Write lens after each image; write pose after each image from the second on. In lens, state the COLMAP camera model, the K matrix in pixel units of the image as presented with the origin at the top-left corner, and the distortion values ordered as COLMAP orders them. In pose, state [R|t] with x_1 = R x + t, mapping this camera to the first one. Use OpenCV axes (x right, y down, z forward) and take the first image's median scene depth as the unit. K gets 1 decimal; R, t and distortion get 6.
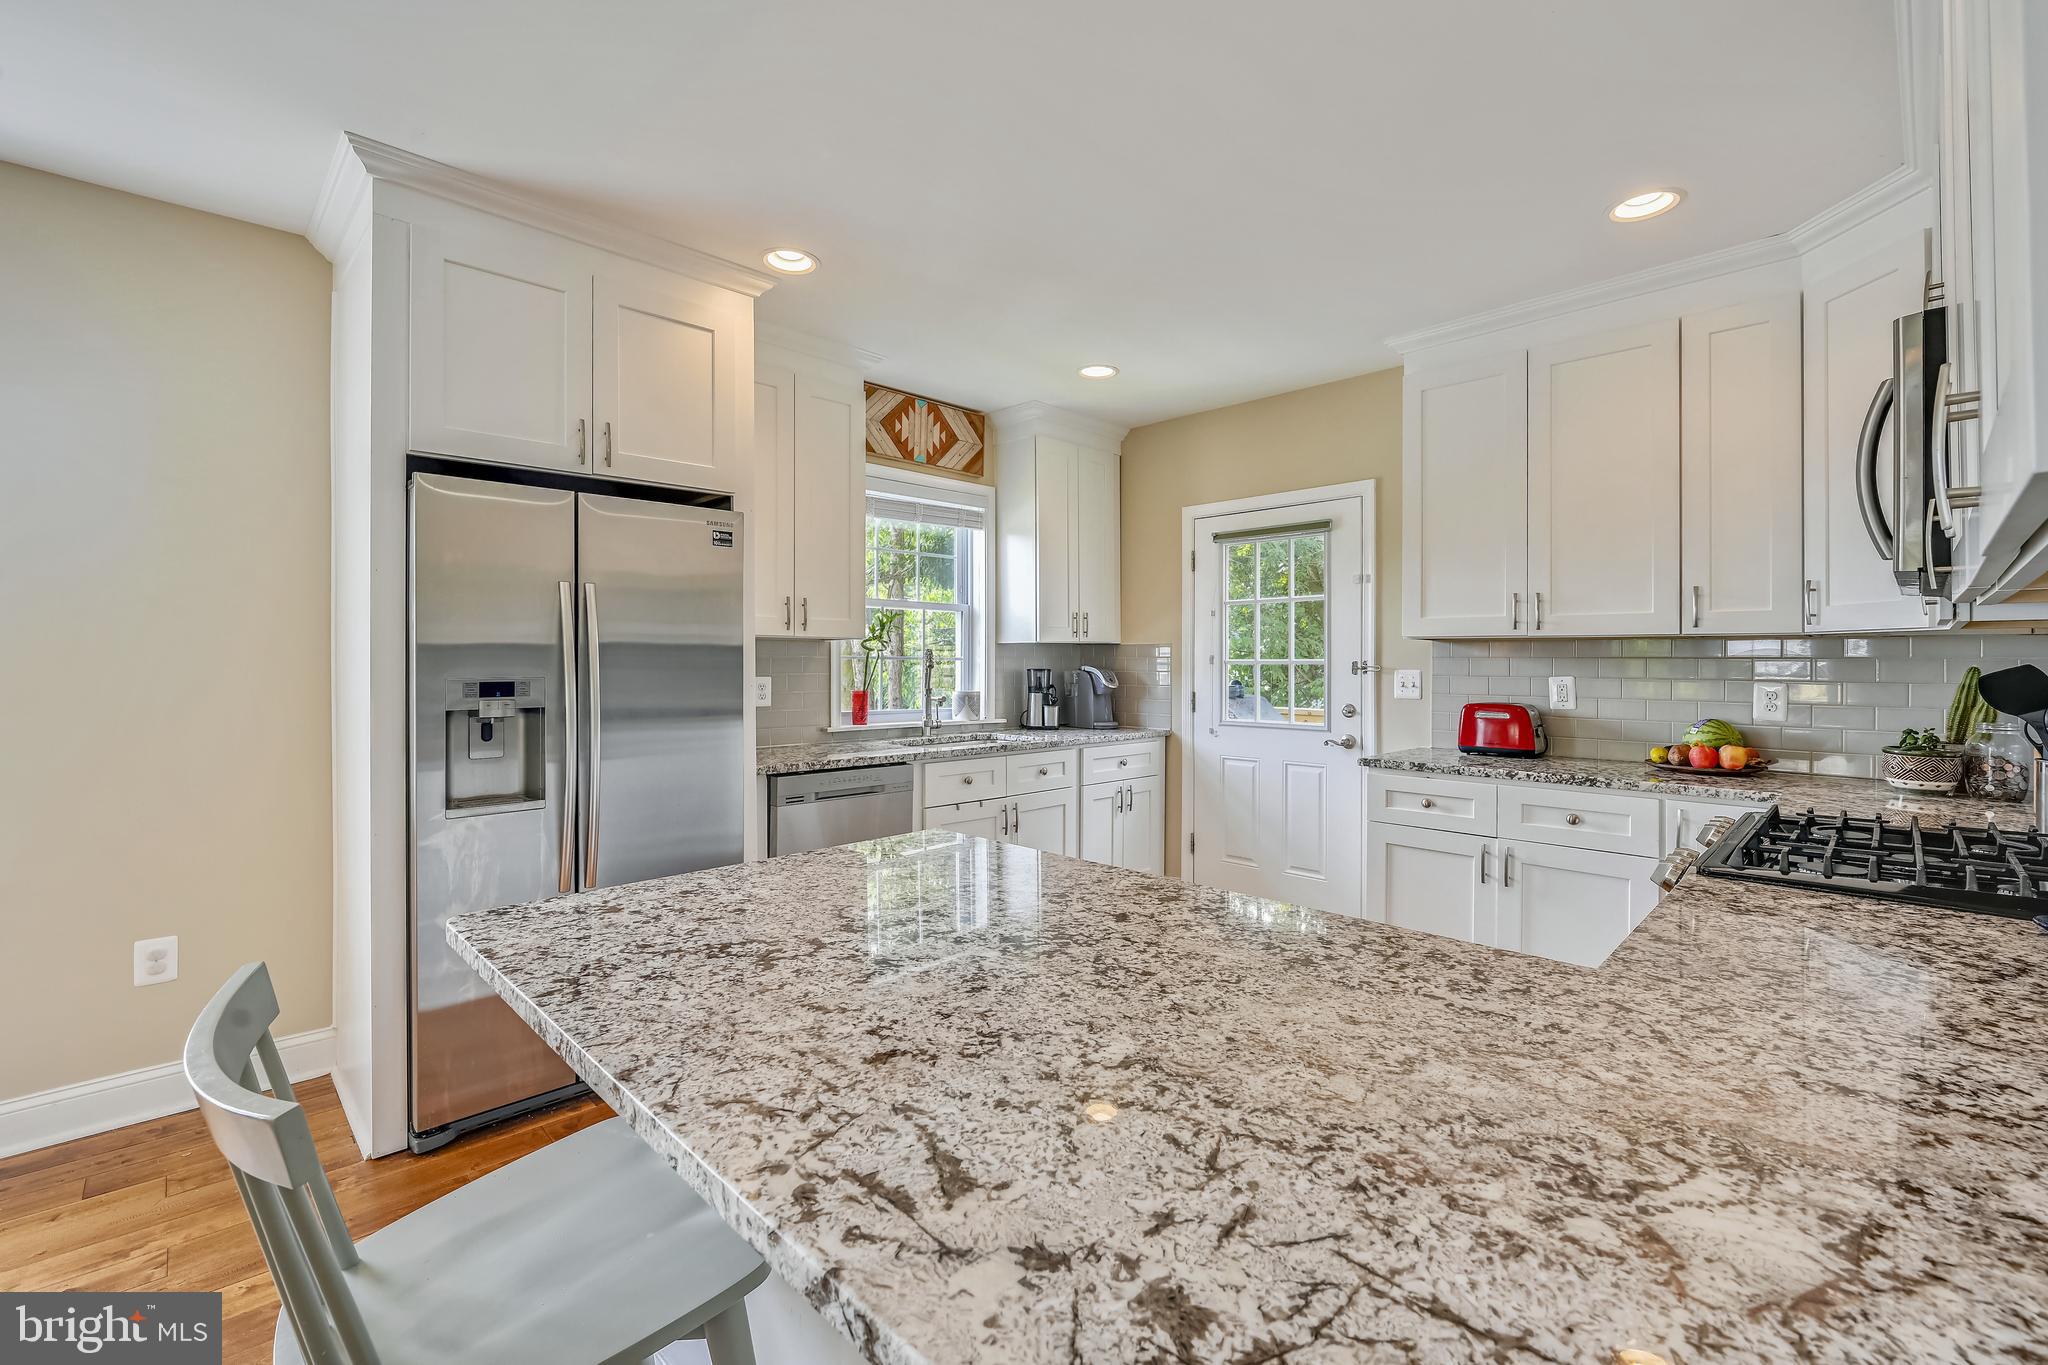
lens RADIAL K [[875.3, 0, 1024.5], [0, 875.3, 658.8], [0, 0, 1]] dist [-0.000040, -0.000004]
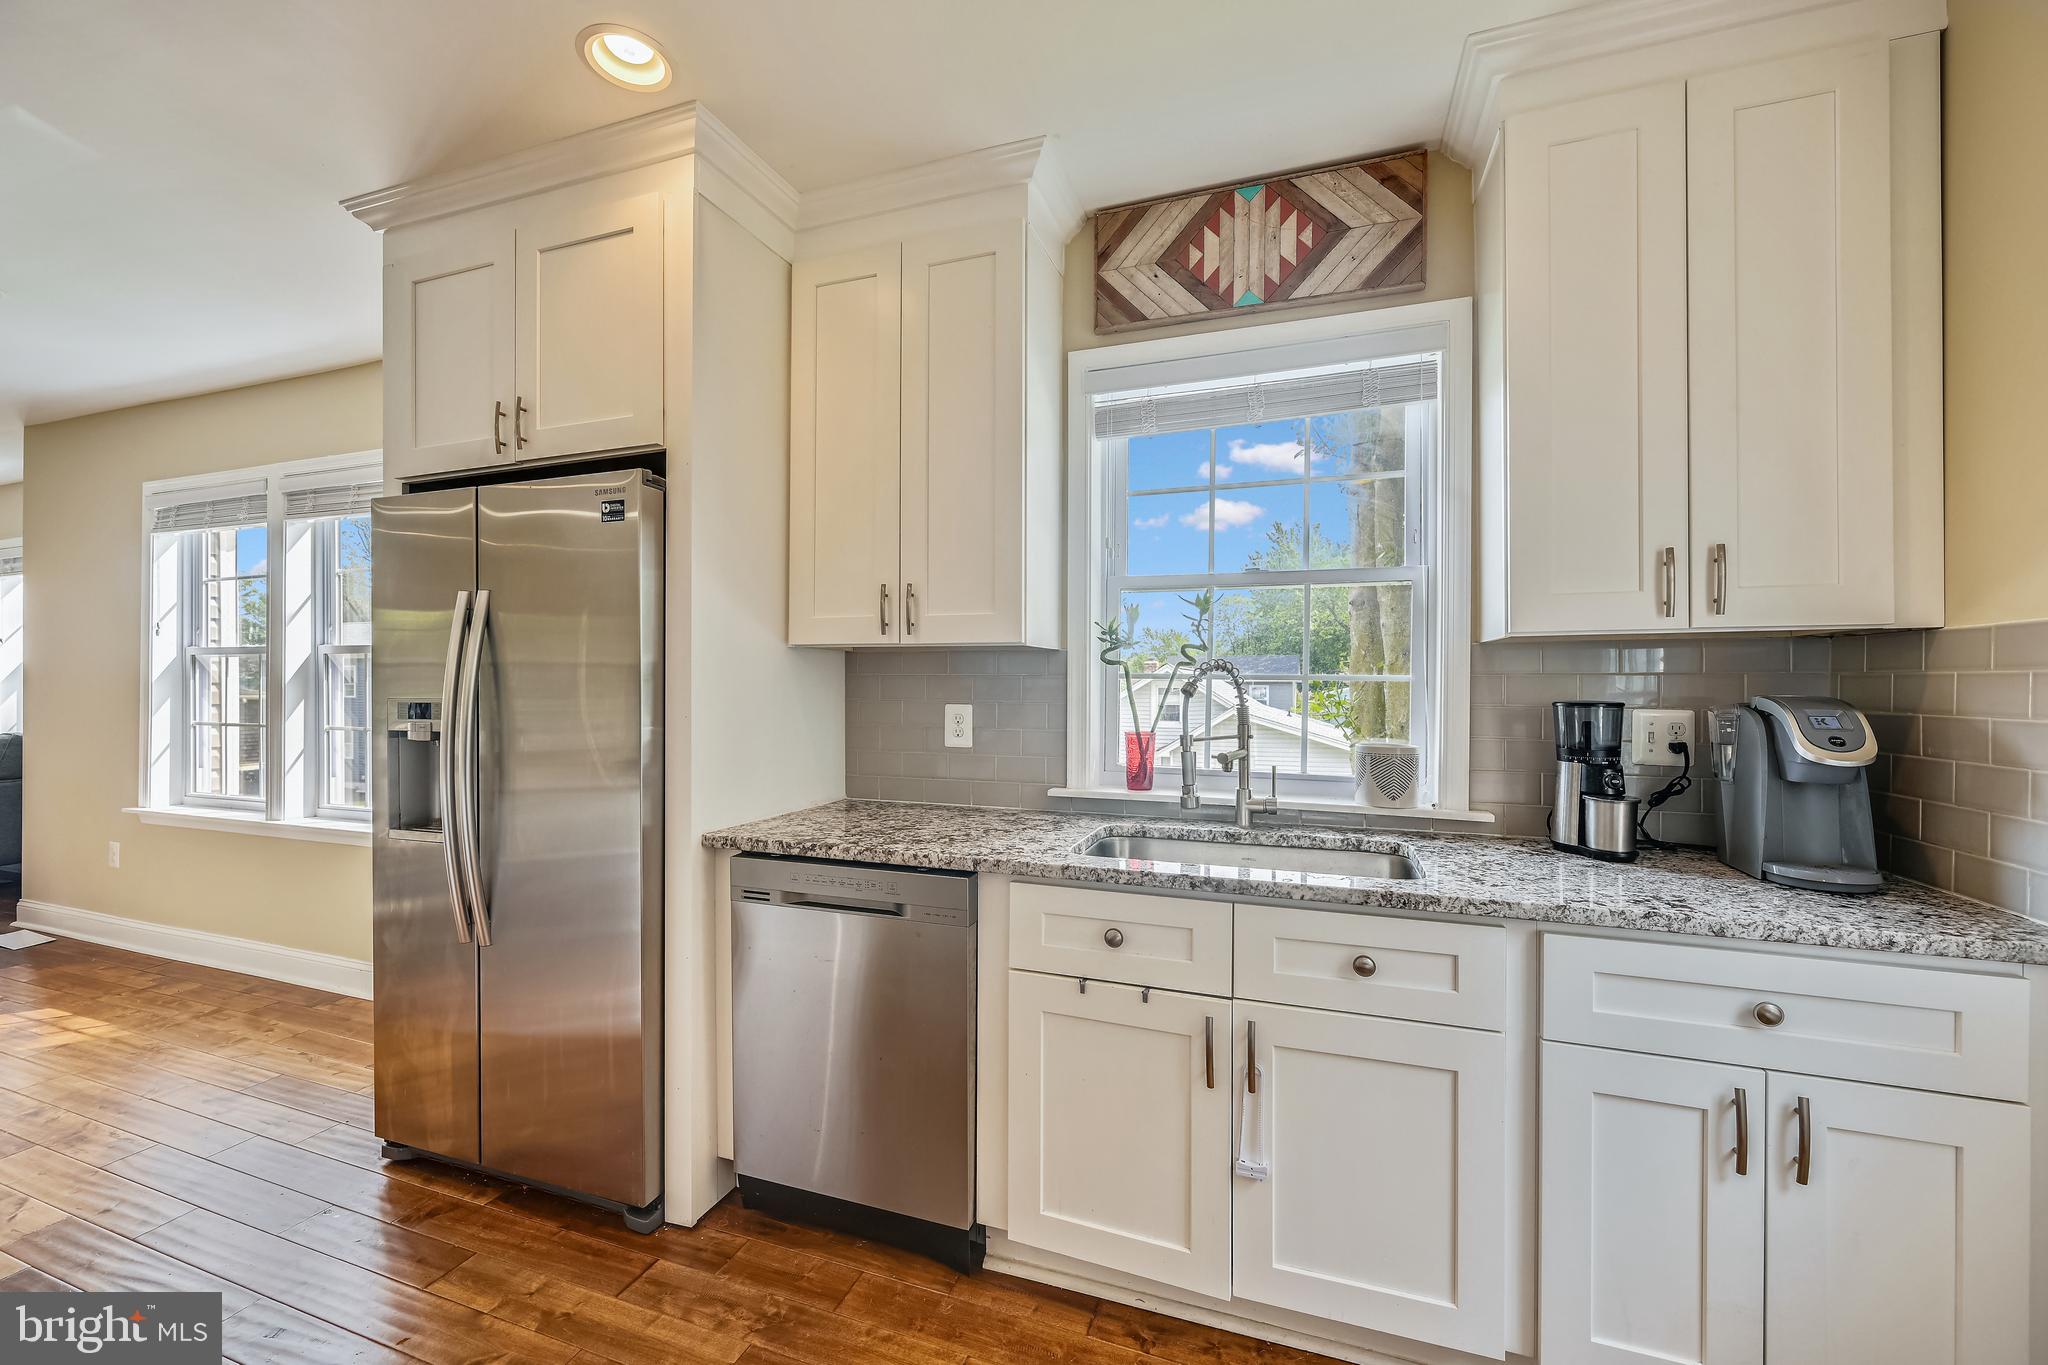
lens RADIAL K [[811.8, 0, 1024.0], [0, 811.8, 682.5], [0, 0, 1]] dist [0.000472, 0.000039]
pose [[0.431984, 0.000465, -0.901881, 0.261394], [0.001159, 0.999999, 0.001071, 0.002085], [0.901881, -0.001508, 0.431983, 0.658942]]
